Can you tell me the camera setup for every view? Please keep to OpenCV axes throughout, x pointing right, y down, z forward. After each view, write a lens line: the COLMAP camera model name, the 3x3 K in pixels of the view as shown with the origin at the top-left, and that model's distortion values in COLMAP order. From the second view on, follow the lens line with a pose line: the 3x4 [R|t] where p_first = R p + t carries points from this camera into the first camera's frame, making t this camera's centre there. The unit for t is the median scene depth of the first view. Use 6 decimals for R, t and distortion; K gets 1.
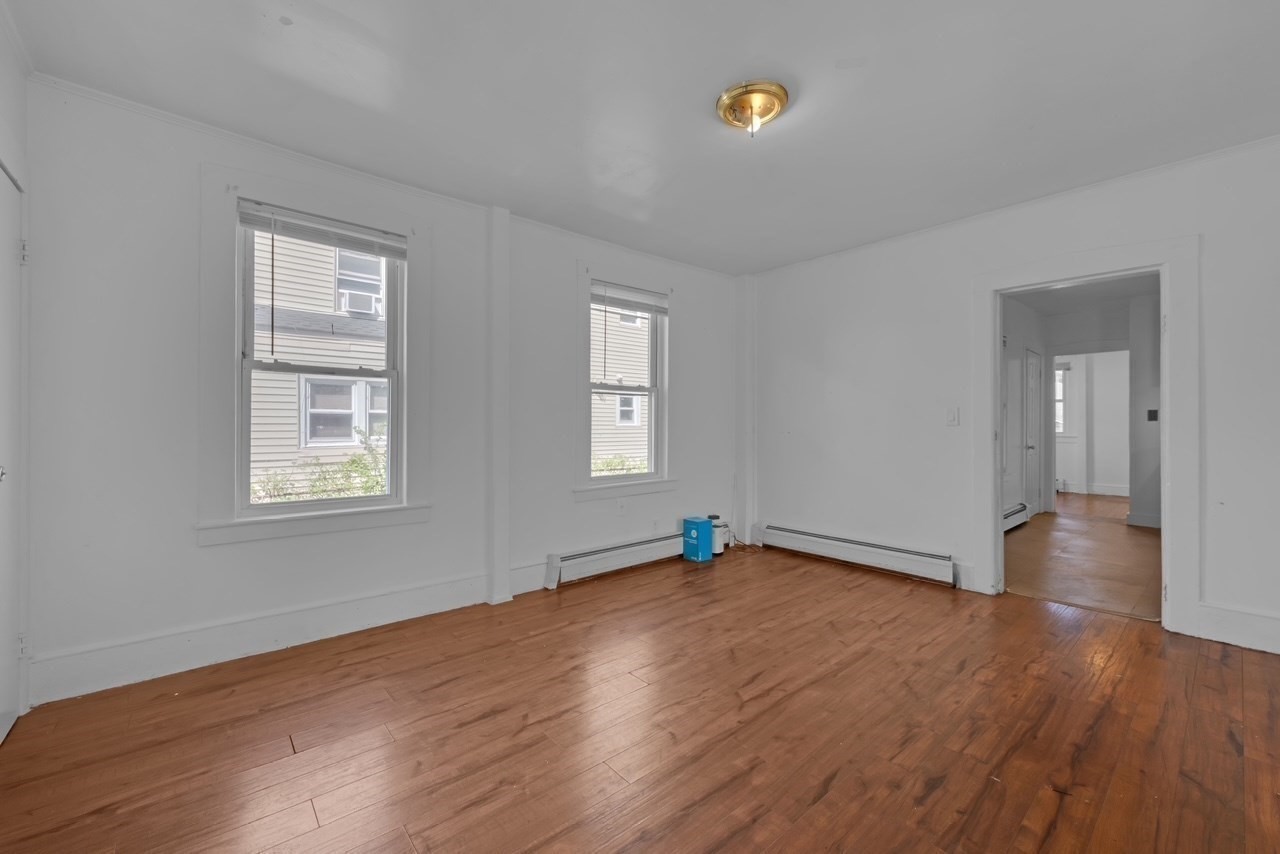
lens RADIAL K [[509.1, 0, 647.7], [0, 509.1, 429.8], [0, 0, 1]] dist [0.001265, -0.000320]
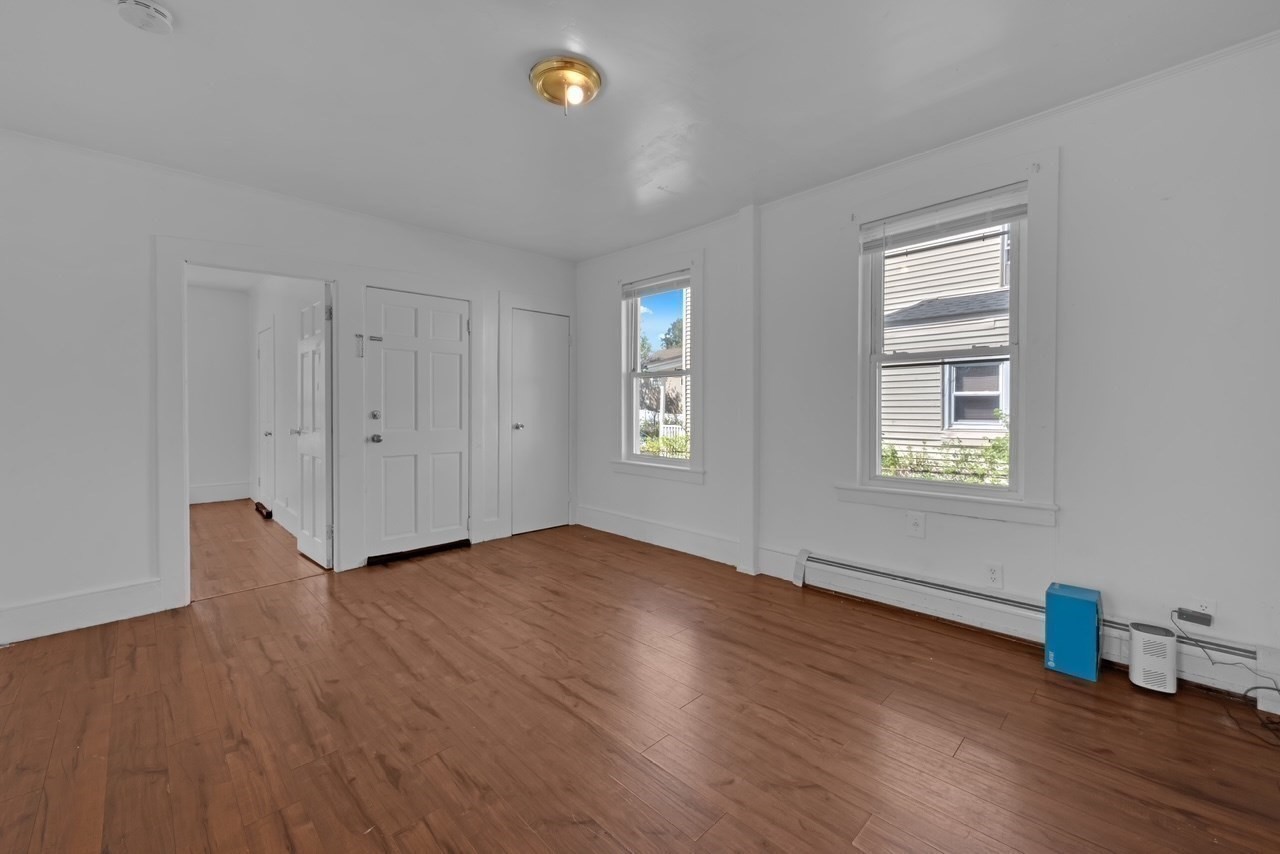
lens RADIAL K [[509.1, 0, 631.0], [0, 509.1, 415.8], [0, 0, 1]] dist [0.001265, -0.000320]
pose [[0.056978, 0.014882, -0.998265, 0.699855], [-0.006010, 0.999876, 0.014563, -0.008389], [0.998357, 0.005170, 0.057060, 0.627238]]
